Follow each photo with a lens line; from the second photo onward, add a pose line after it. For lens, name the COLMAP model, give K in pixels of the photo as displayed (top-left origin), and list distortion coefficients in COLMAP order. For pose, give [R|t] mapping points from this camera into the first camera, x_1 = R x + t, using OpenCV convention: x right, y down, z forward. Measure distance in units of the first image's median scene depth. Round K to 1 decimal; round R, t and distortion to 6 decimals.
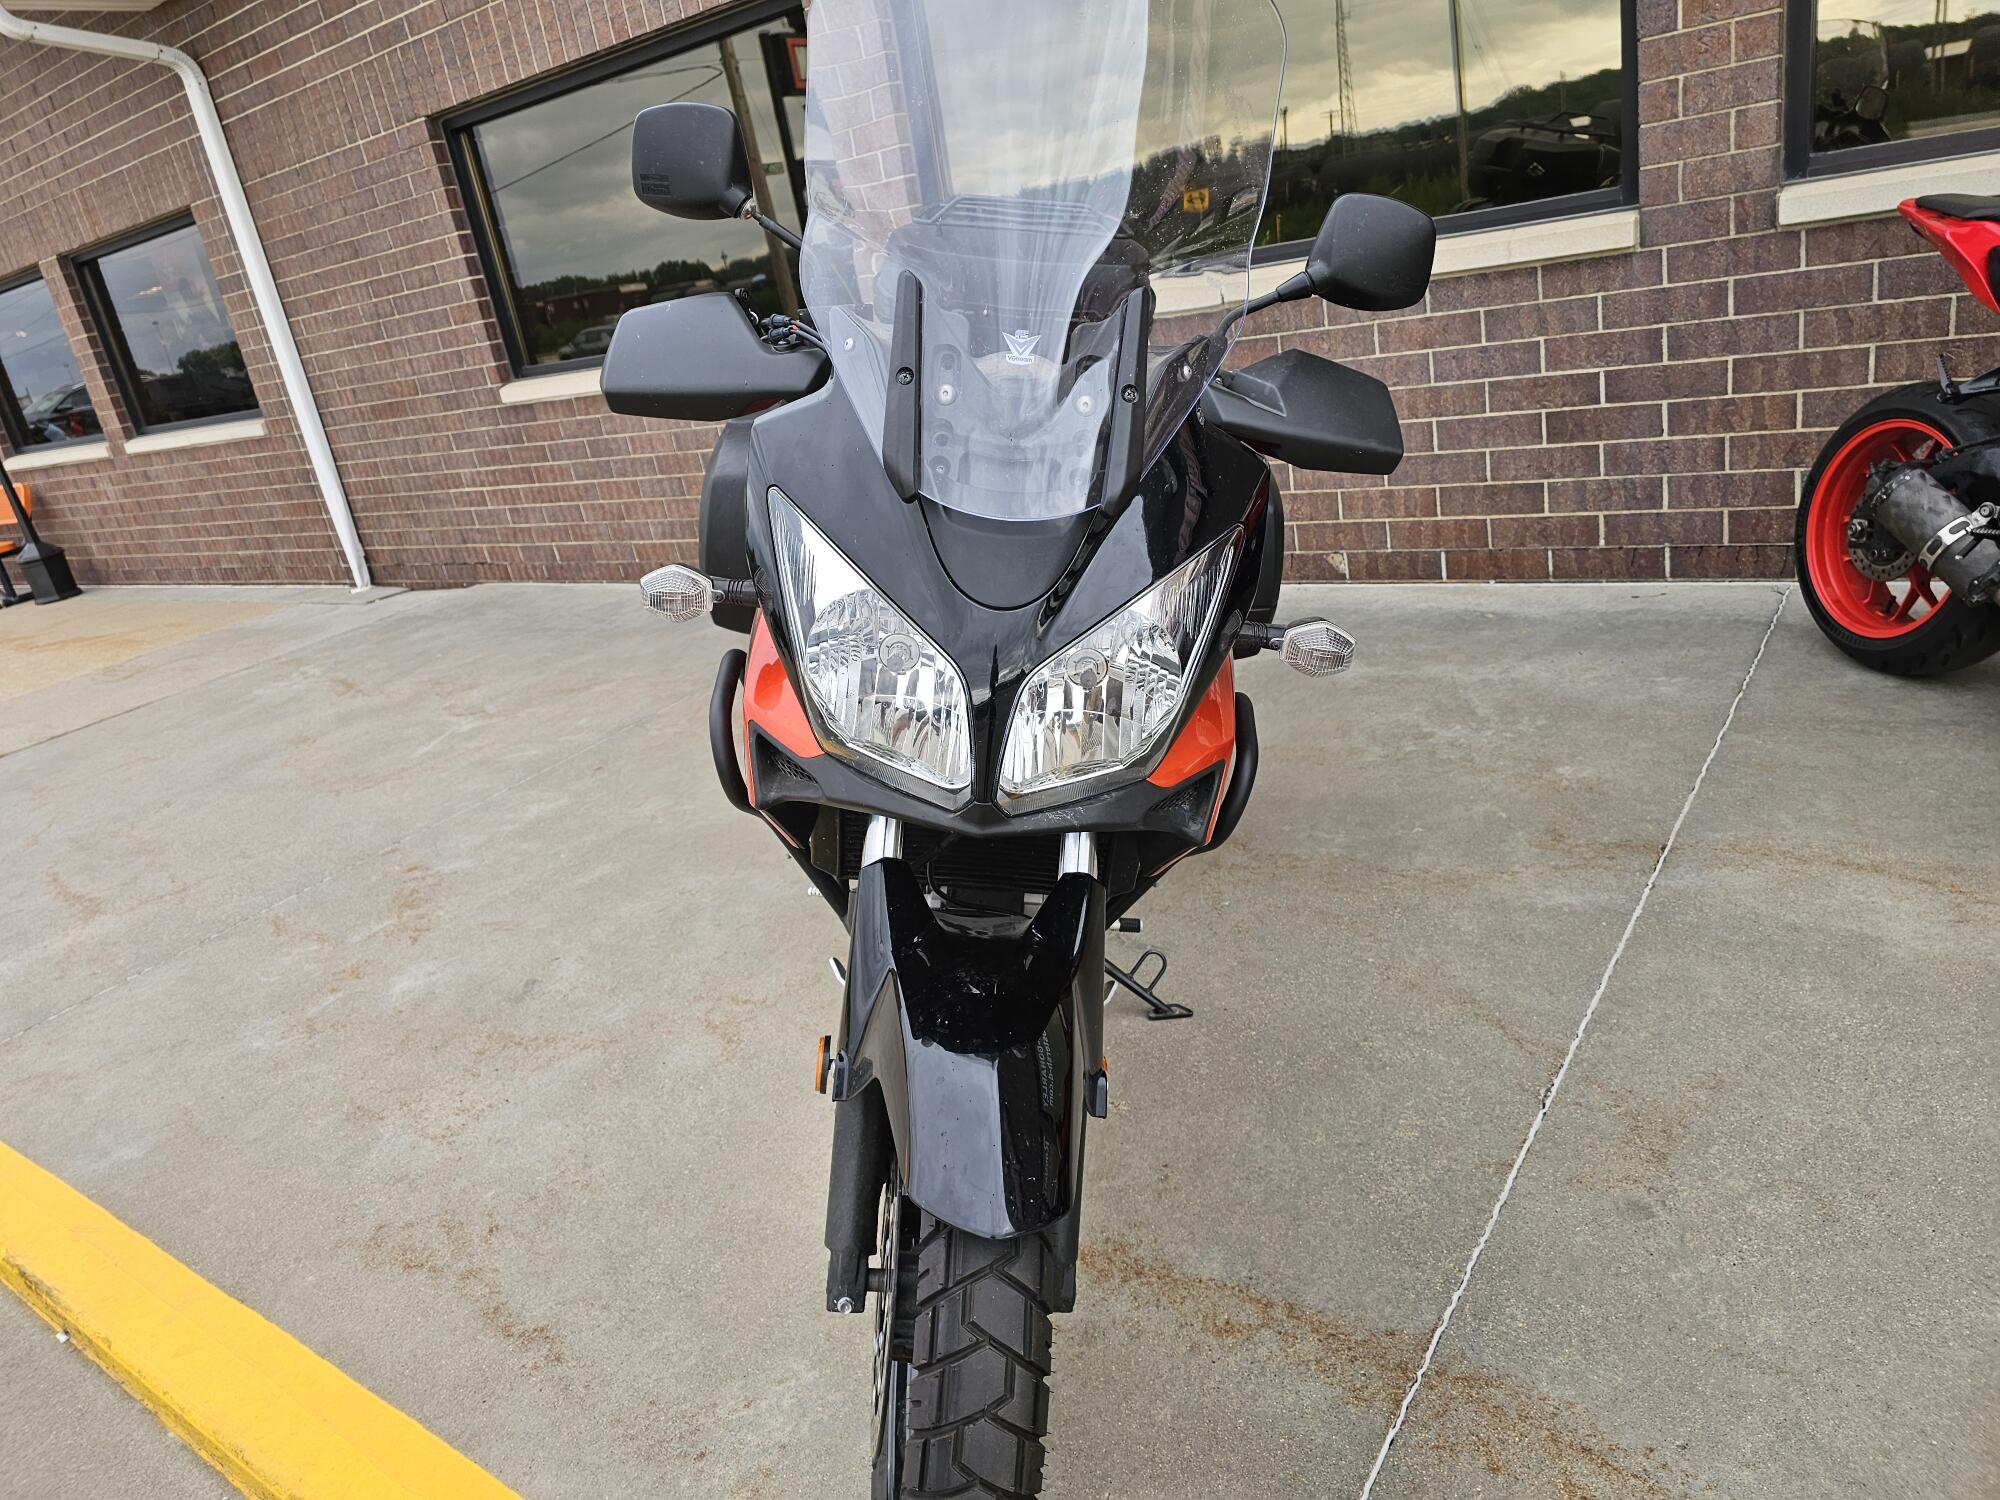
lens RADIAL K [[1384.6, 0, 986.0], [0, 1384.6, 712.6], [0, 0, 1]] dist [0.042877, -0.043392]
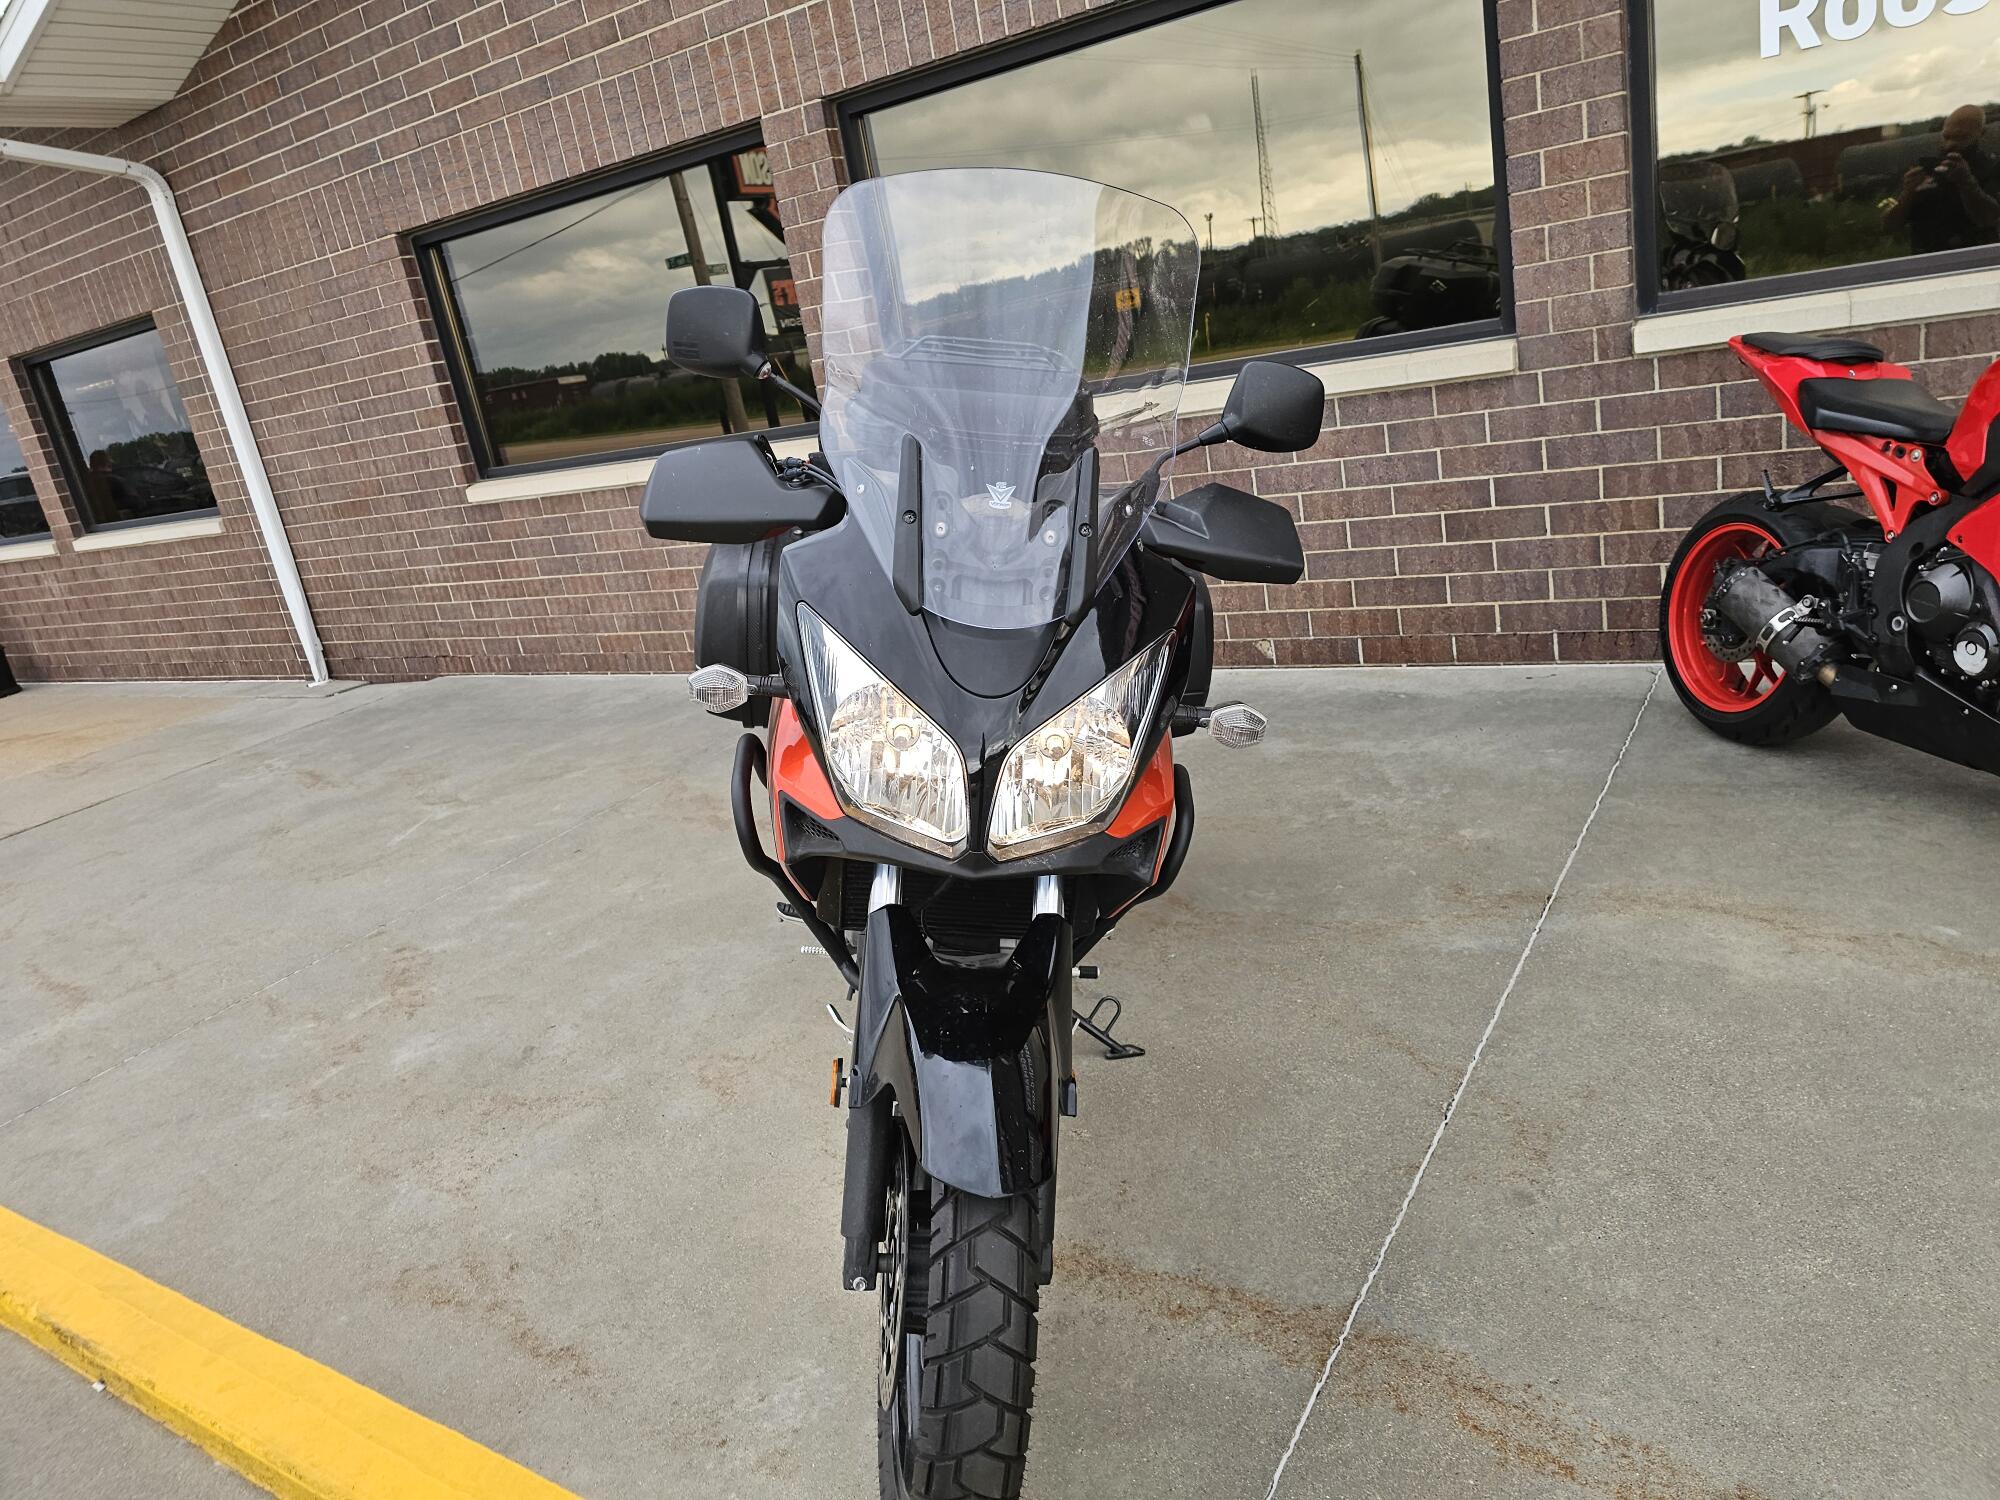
lens RADIAL K [[1359.0, 0, 1004.5], [0, 1359.0, 710.8], [0, 0, 1]] dist [0.033049, -0.060384]
pose [[0.998542, -0.013016, 0.052381, -0.016750], [0.016229, 0.997982, -0.061388, 0.005791], [-0.051476, 0.062149, 0.996739, -0.101372]]
